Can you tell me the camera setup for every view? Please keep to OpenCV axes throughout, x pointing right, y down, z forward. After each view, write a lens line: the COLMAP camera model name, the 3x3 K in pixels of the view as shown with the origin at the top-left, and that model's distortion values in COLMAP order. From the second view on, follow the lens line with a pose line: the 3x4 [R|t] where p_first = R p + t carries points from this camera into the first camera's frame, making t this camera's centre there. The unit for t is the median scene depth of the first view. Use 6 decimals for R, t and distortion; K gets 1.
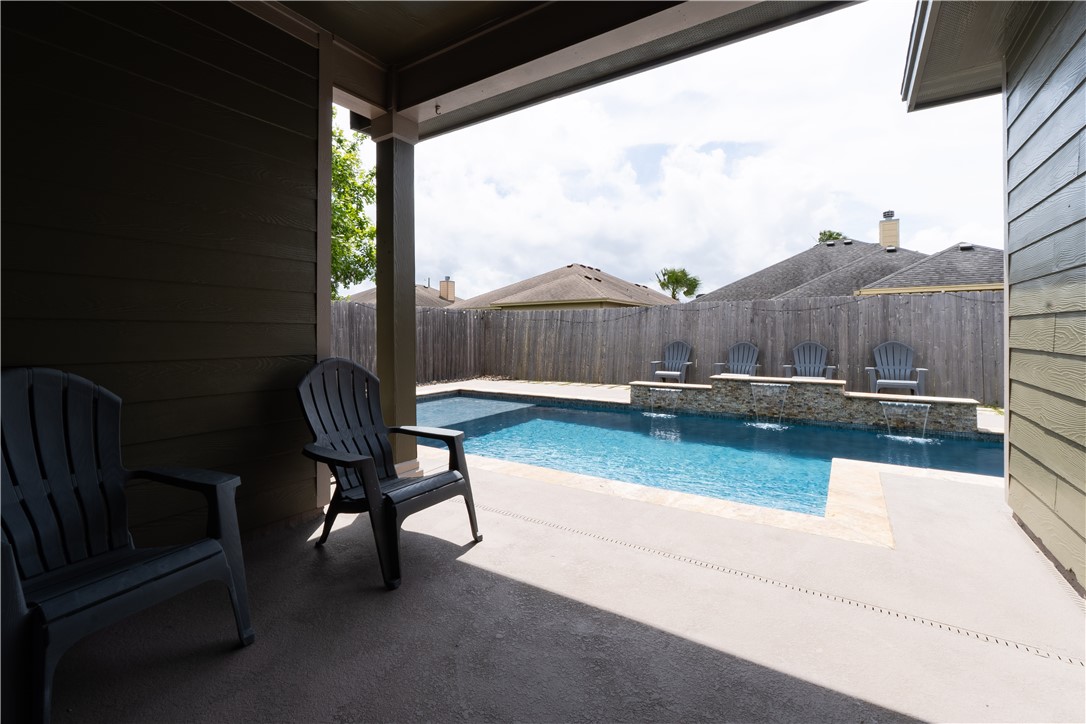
lens RADIAL K [[477.0, 0, 529.1], [0, 477.0, 328.3], [0, 0, 1]] dist [-0.008256, -0.000154]
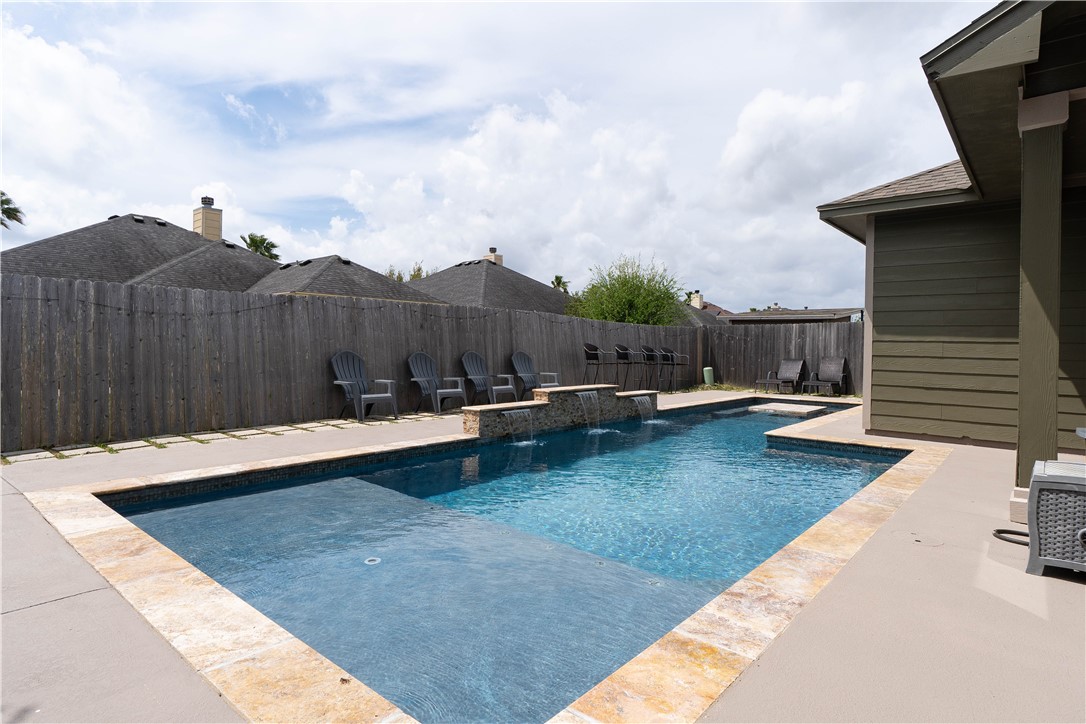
lens RADIAL K [[584.9, 0, 541.2], [0, 584.9, 348.7], [0, 0, 1]] dist [0.003527, 0.000370]
pose [[0.115081, 0.000217, 0.993356, -0.548134], [-0.028688, 0.999584, 0.003105, 0.013946], [-0.992942, -0.028855, 0.115040, 0.666786]]
